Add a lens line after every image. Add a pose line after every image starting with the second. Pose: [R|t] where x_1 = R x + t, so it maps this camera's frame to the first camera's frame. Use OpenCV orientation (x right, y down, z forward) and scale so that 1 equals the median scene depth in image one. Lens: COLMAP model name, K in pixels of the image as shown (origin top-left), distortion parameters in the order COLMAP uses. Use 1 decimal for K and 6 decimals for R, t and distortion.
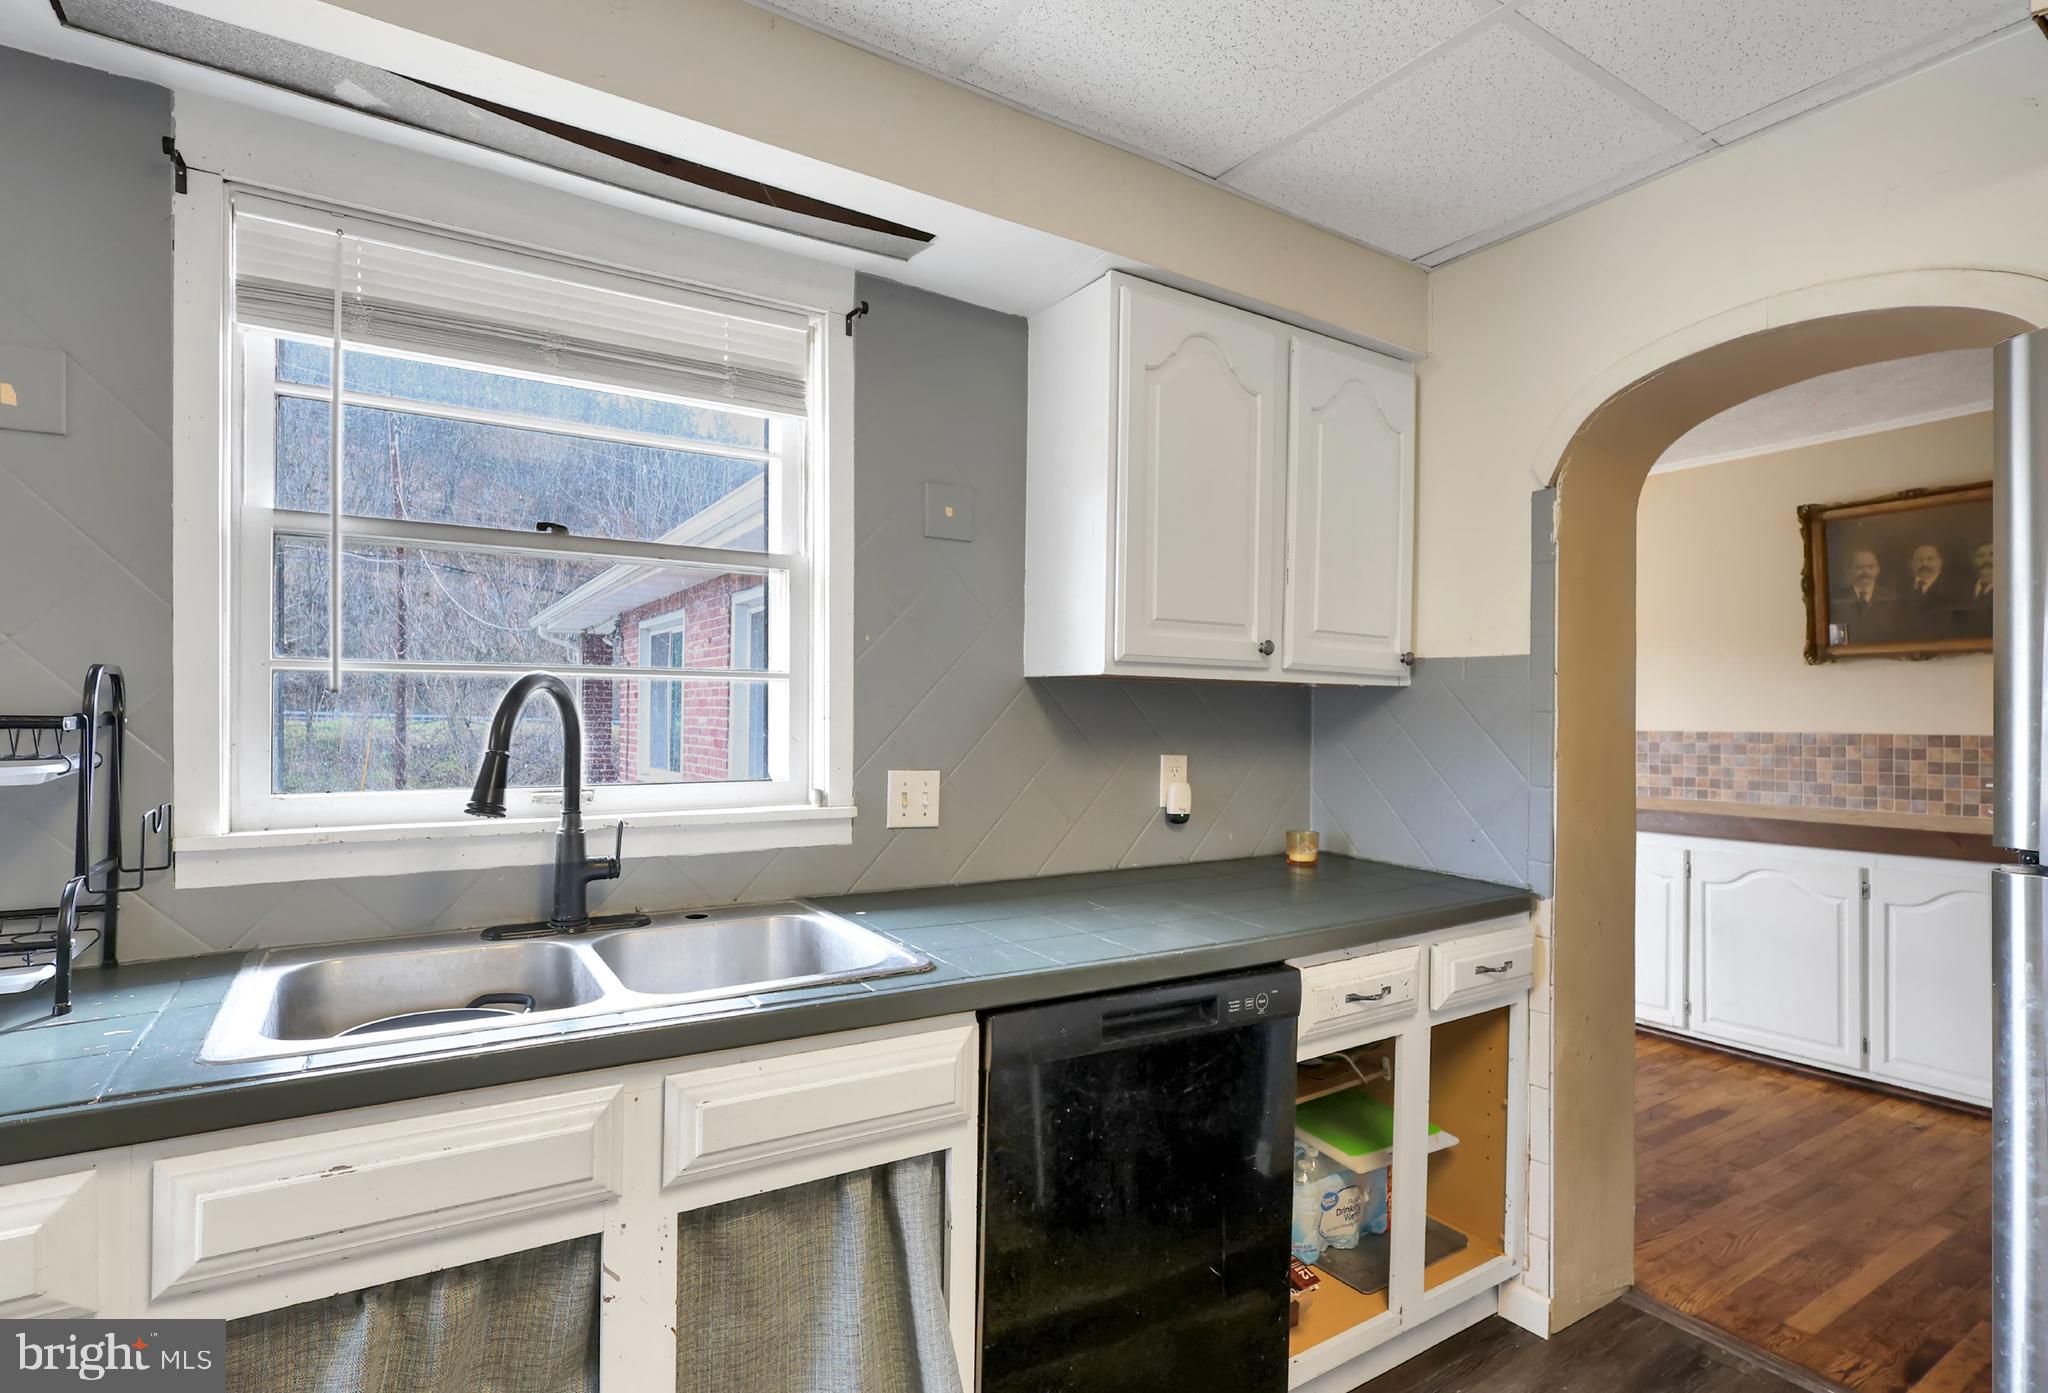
lens RADIAL K [[1023.0, 0, 1043.4], [0, 1023.0, 708.5], [0, 0, 1]] dist [-0.003686, 0.000203]
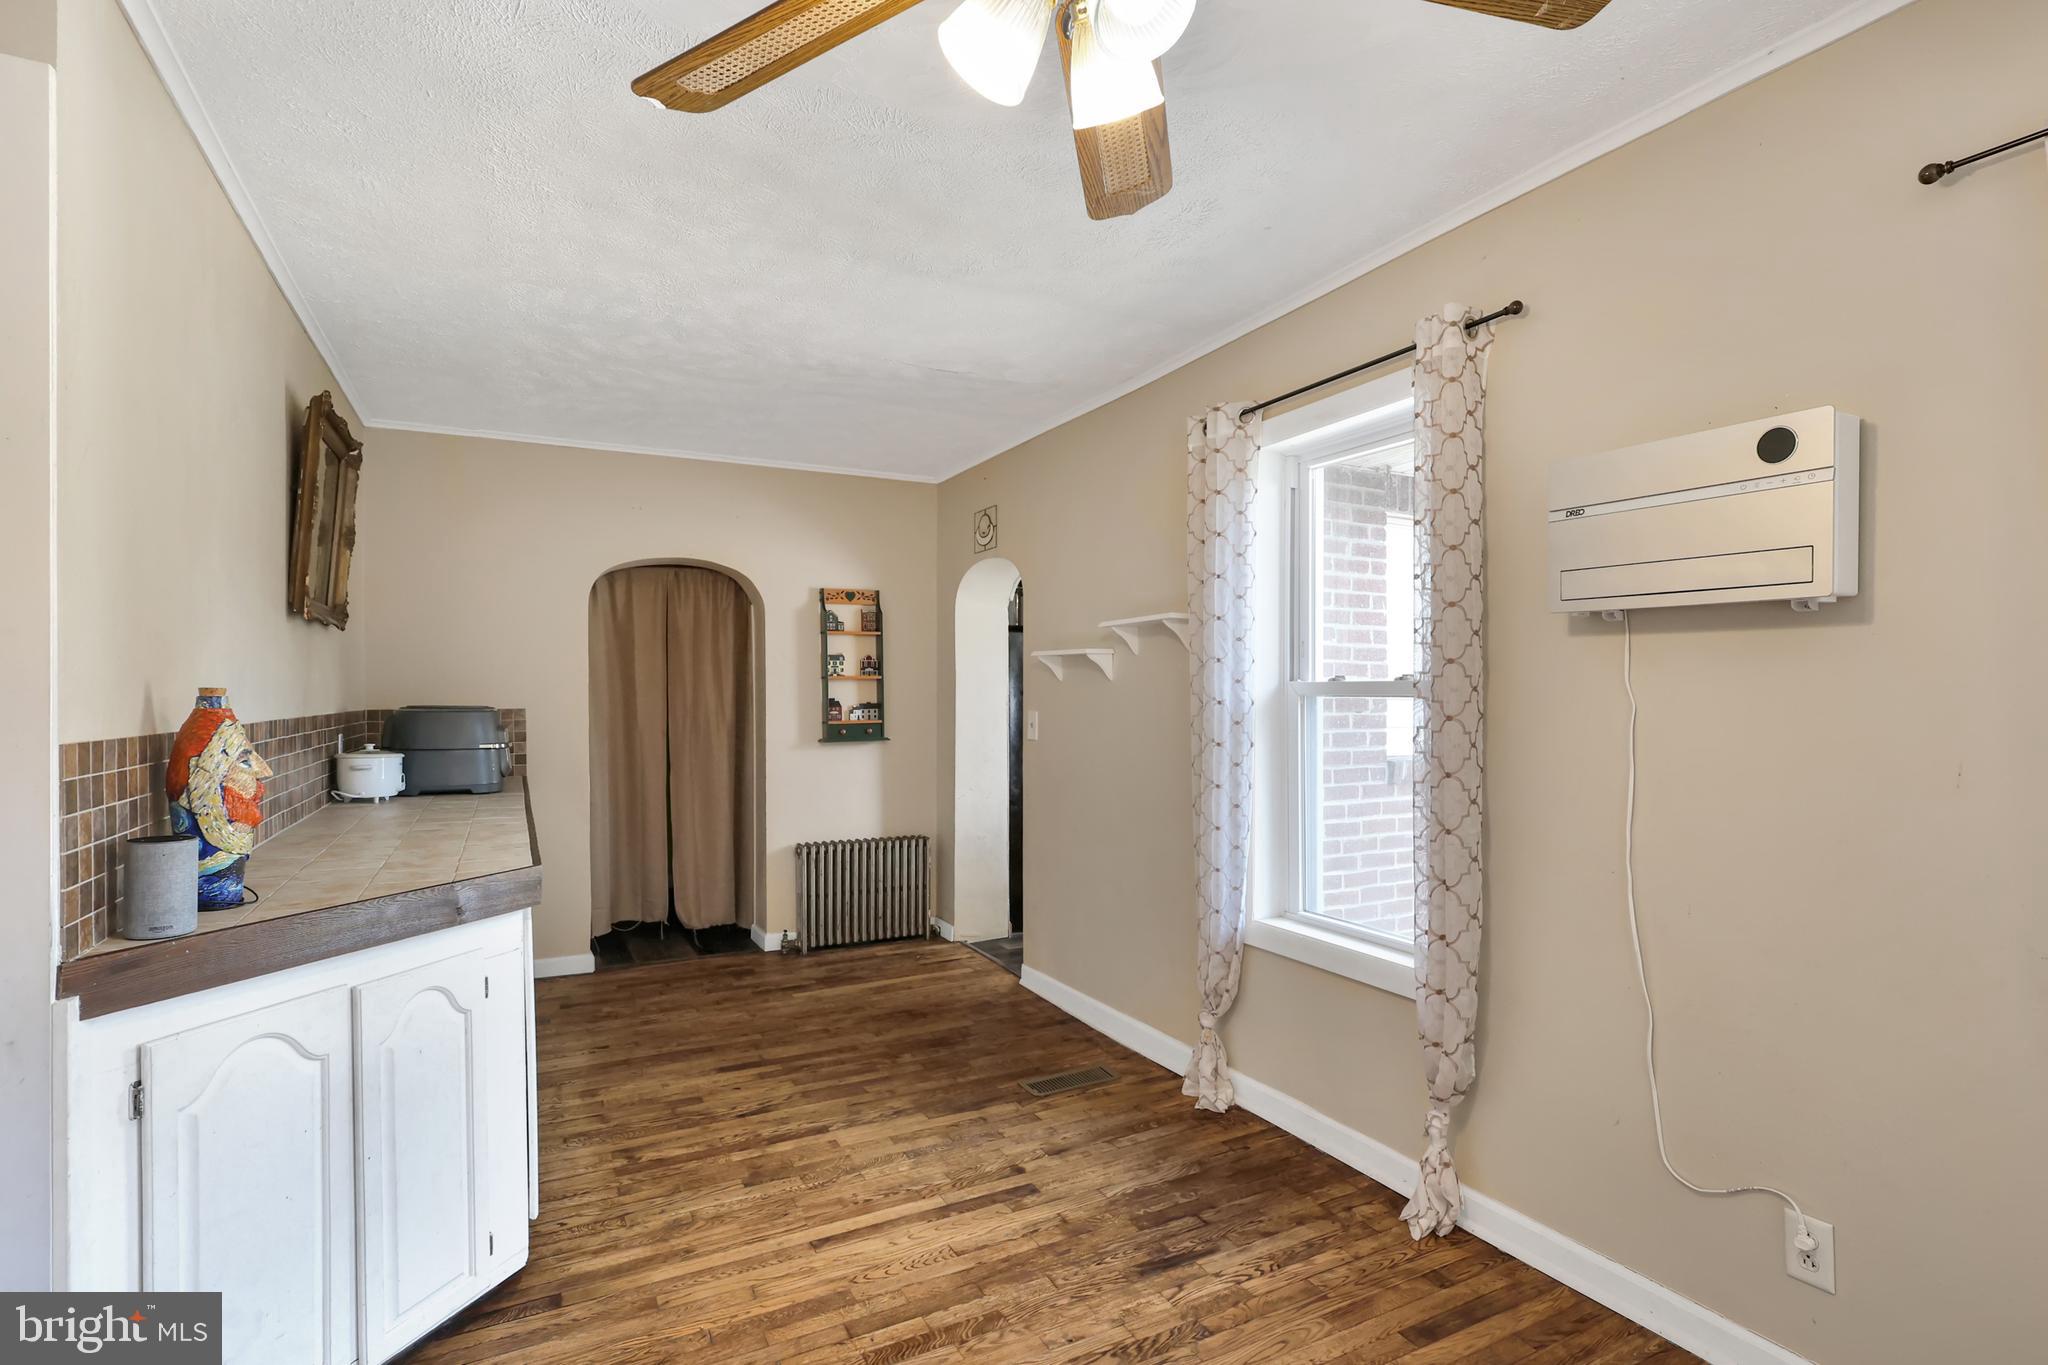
lens RADIAL K [[980.1, 0, 1033.4], [0, 980.1, 688.7], [0, 0, 1]] dist [0.000105, 0.000479]
pose [[-0.994246, -0.003570, 0.107065, 0.201693], [-0.004615, 0.999944, -0.009516, 0.008381], [-0.107025, -0.009955, -0.994206, 1.656094]]
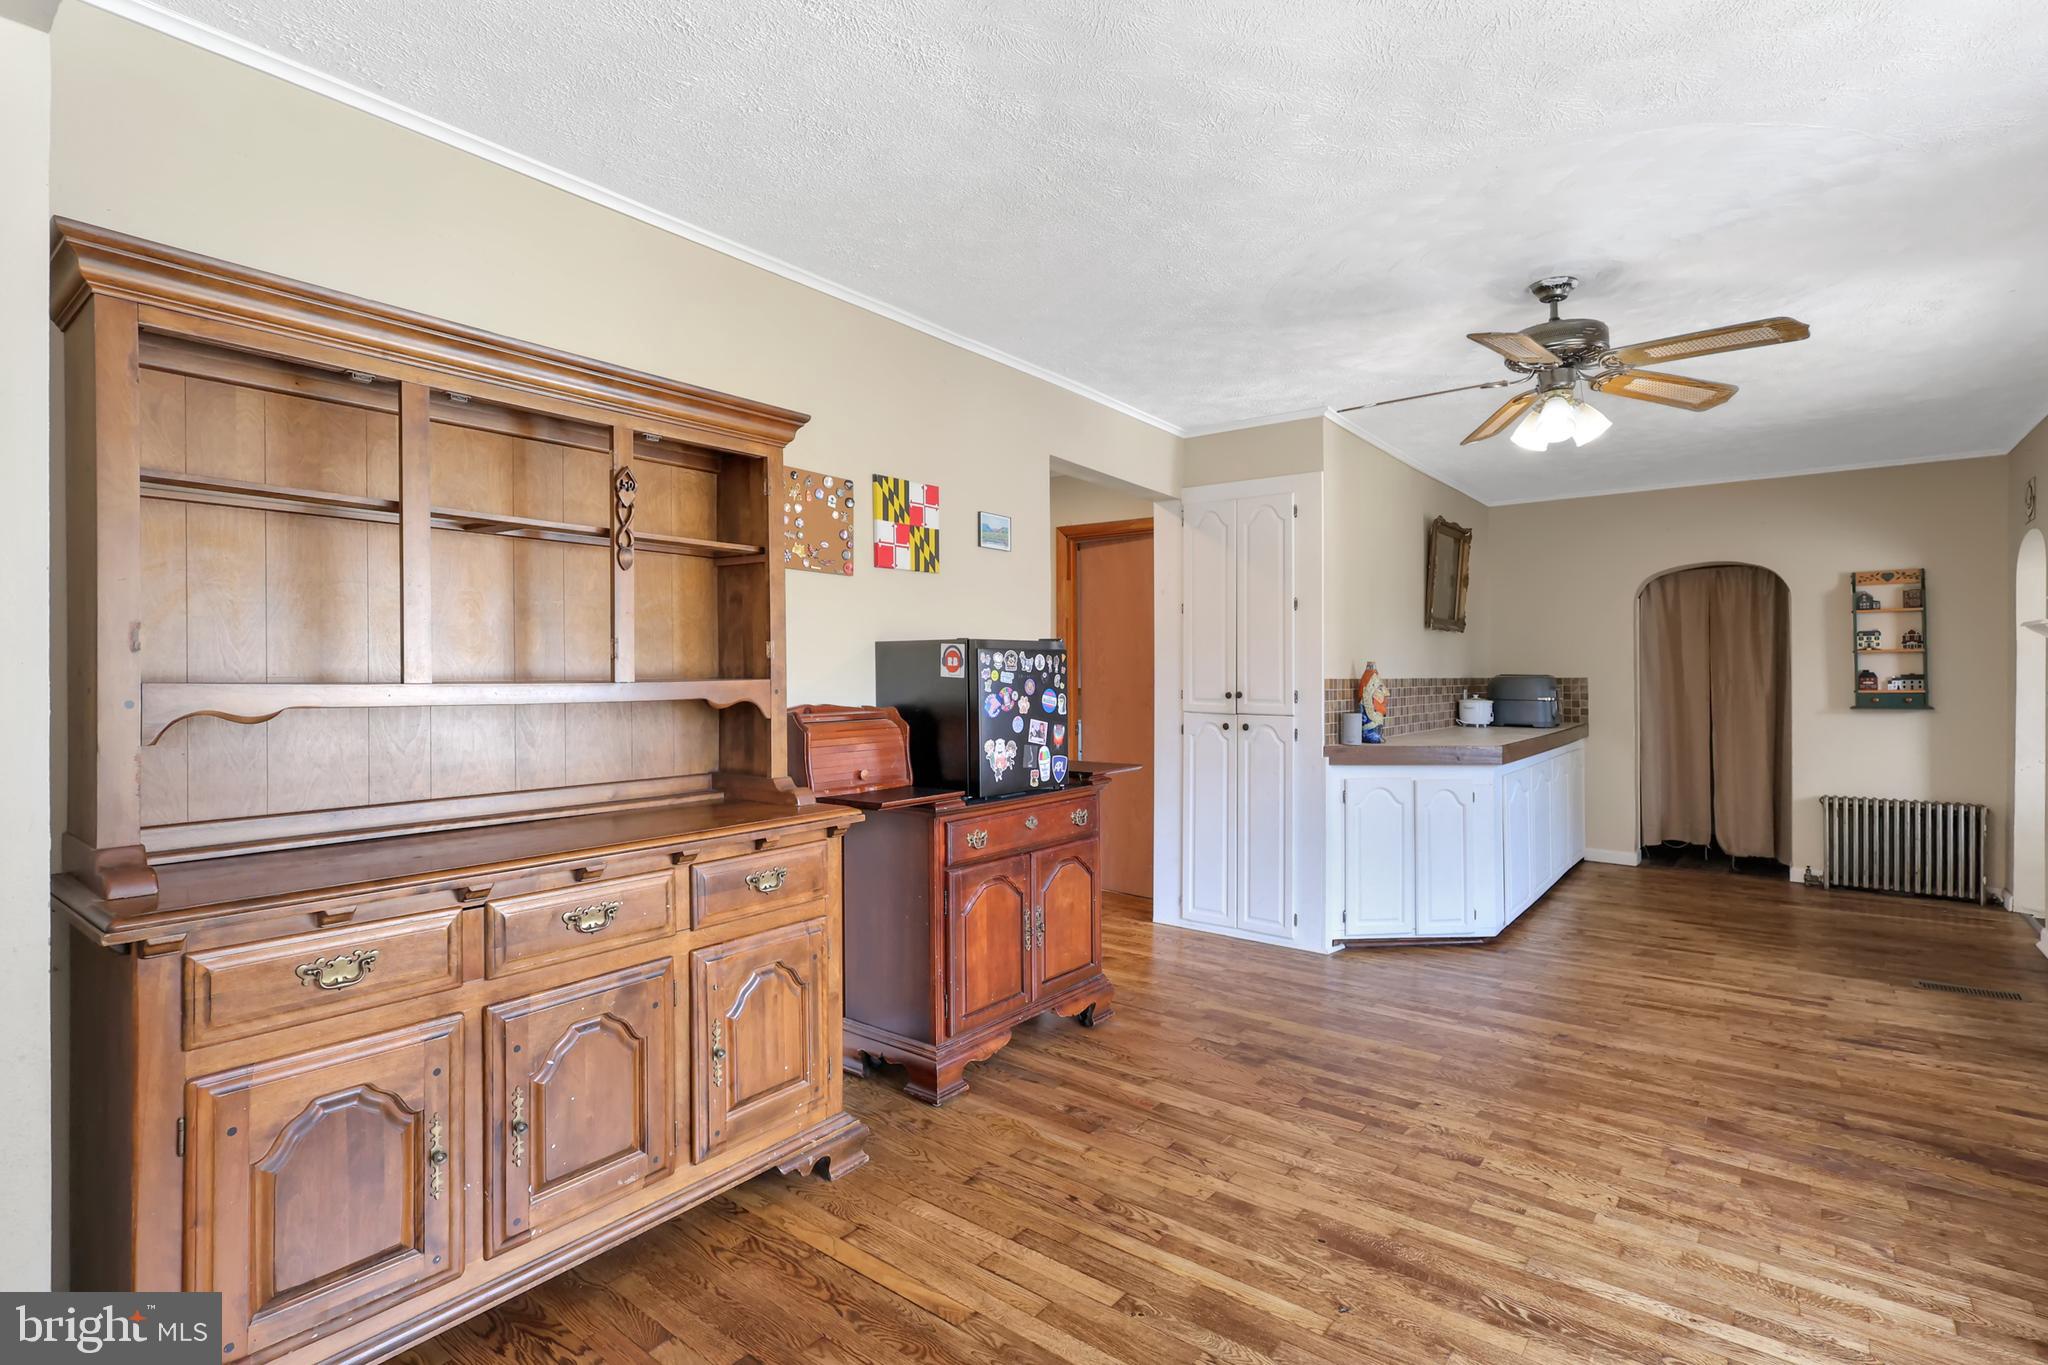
lens RADIAL K [[976.6, 0, 1020.3], [0, 976.6, 673.6], [0, 0, 1]] dist [-0.001272, 0.000219]
pose [[-0.306136, -0.001835, 0.951986, -0.366793], [-0.005848, 0.999983, 0.000047, 0.022022], [-0.951970, -0.005552, -0.306141, 2.014745]]
